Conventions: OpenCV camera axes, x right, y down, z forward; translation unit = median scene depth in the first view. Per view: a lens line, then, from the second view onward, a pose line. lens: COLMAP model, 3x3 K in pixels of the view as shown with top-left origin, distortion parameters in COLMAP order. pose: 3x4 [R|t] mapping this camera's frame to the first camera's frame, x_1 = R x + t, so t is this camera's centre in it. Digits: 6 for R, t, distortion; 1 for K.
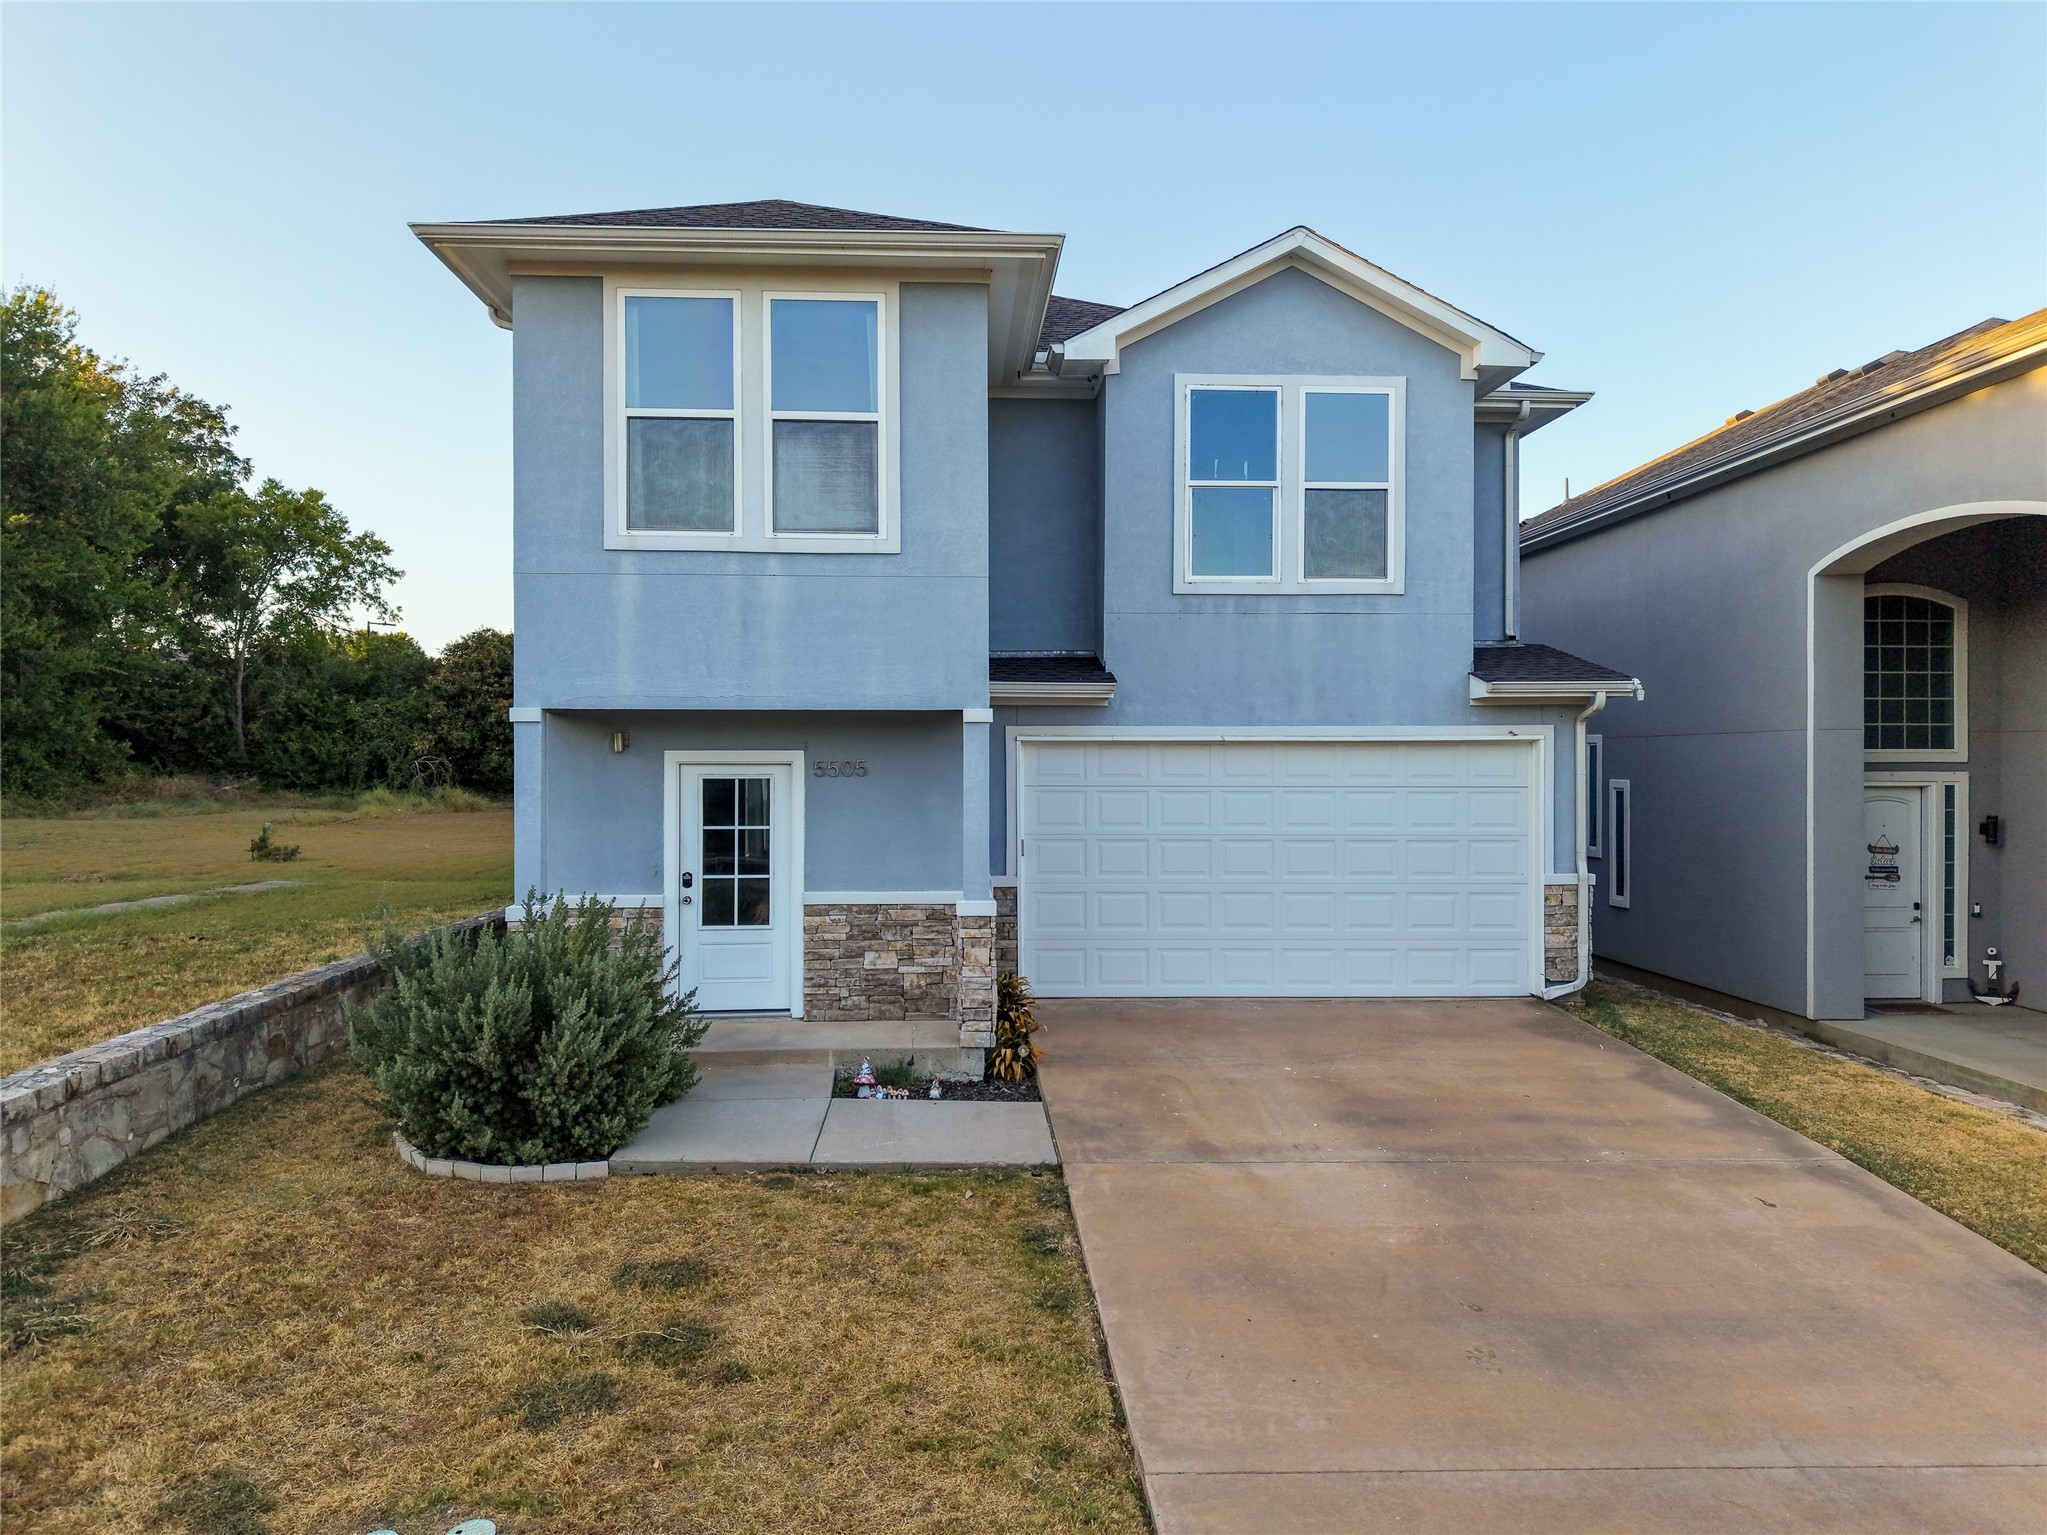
lens RADIAL K [[1371.4, 0, 1030.4], [0, 1371.4, 763.3], [0, 0, 1]] dist [0.032615, -0.032316]
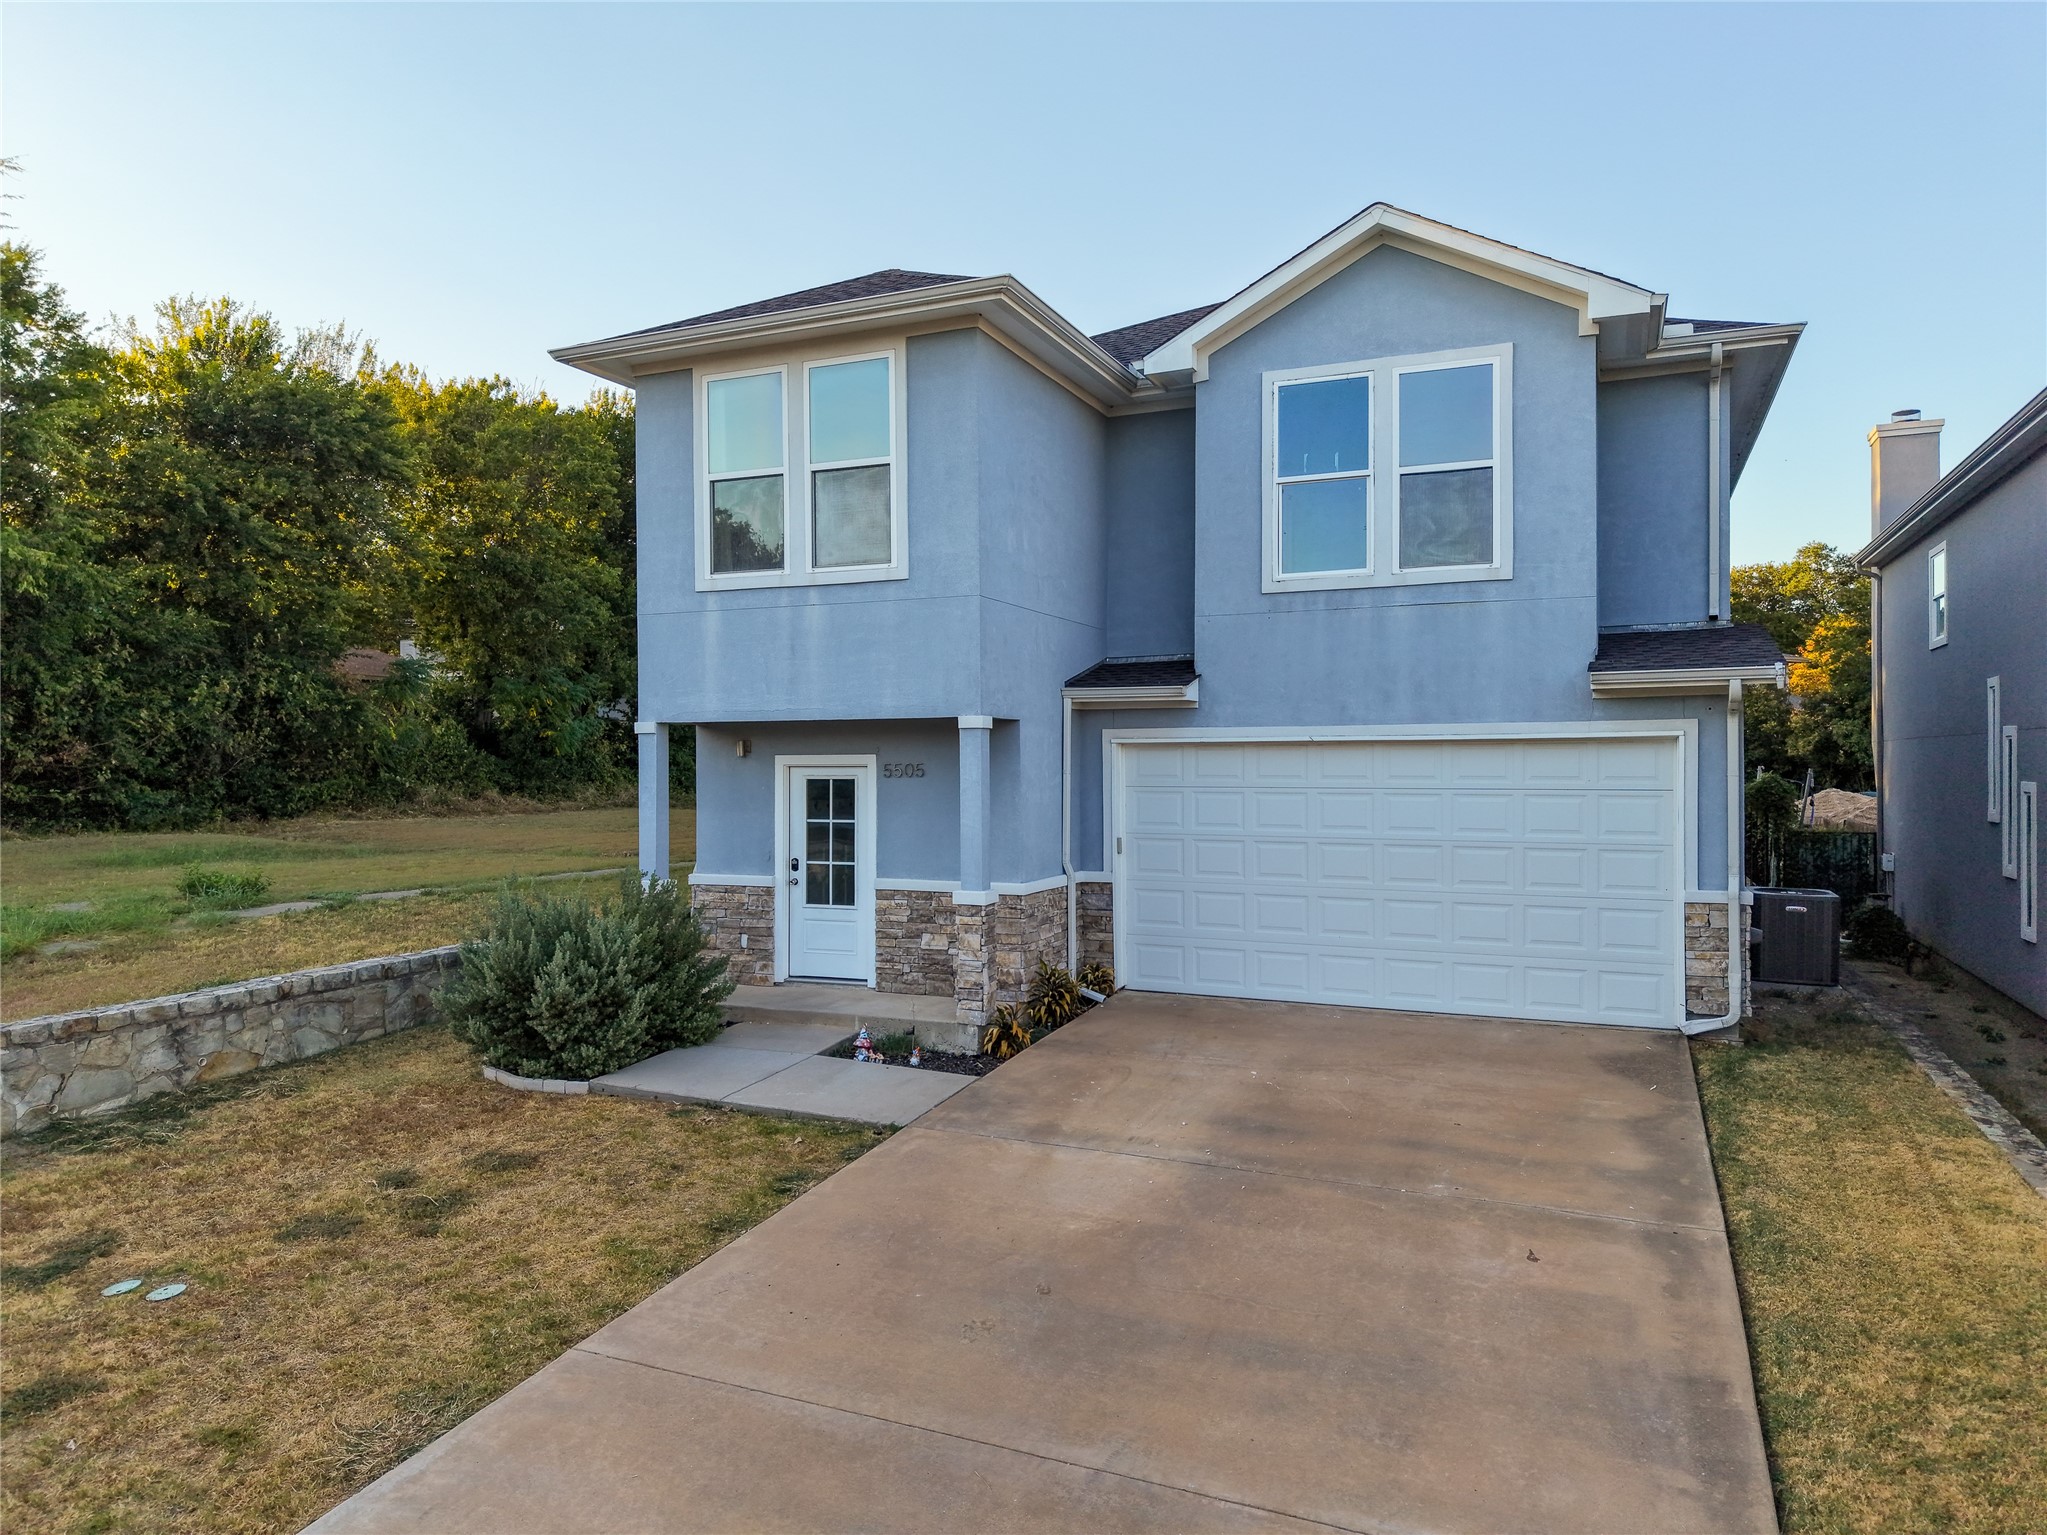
lens RADIAL K [[1371.4, 0, 1030.4], [0, 1371.4, 763.3], [0, 0, 1]] dist [0.032615, -0.032316]
pose [[0.892330, -0.002943, -0.451375, 0.464057], [0.004044, 0.999991, 0.001474, -0.003144], [0.451366, -0.003140, 0.892333, 0.040325]]
